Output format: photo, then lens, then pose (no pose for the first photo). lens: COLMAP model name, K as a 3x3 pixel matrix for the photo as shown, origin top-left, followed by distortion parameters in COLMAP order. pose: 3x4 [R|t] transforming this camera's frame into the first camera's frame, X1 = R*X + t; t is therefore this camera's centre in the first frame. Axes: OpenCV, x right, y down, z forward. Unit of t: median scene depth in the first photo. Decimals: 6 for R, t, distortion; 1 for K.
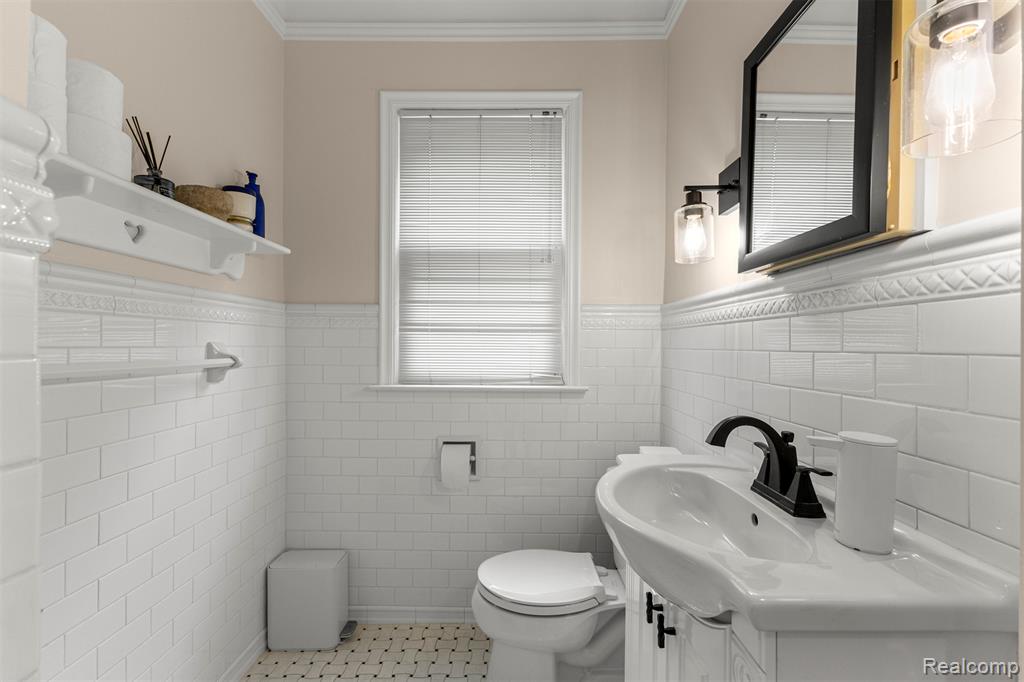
lens RADIAL K [[438.2, 0, 509.5], [0, 438.2, 346.1], [0, 0, 1]] dist [0.006457, -0.000218]
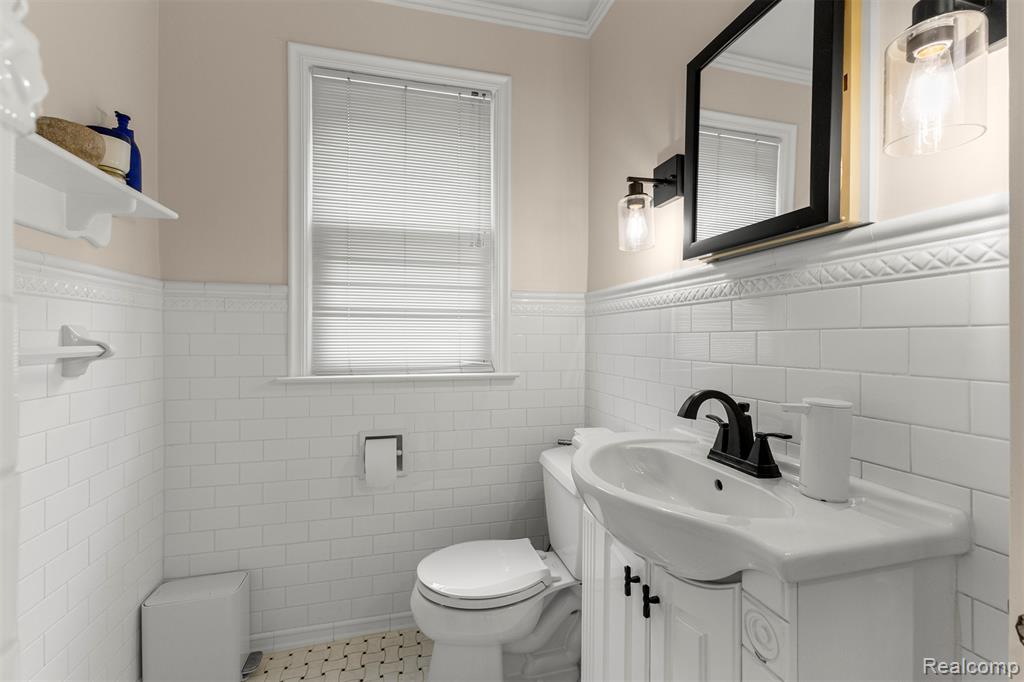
lens RADIAL K [[438.2, 0, 512.8], [0, 438.2, 337.9], [0, 0, 1]] dist [0.006457, -0.000218]
pose [[0.966381, -0.004493, 0.257075, -0.120450], [0.004689, 0.999989, -0.000148, 0.017140], [-0.257071, 0.001349, 0.966392, 0.048564]]
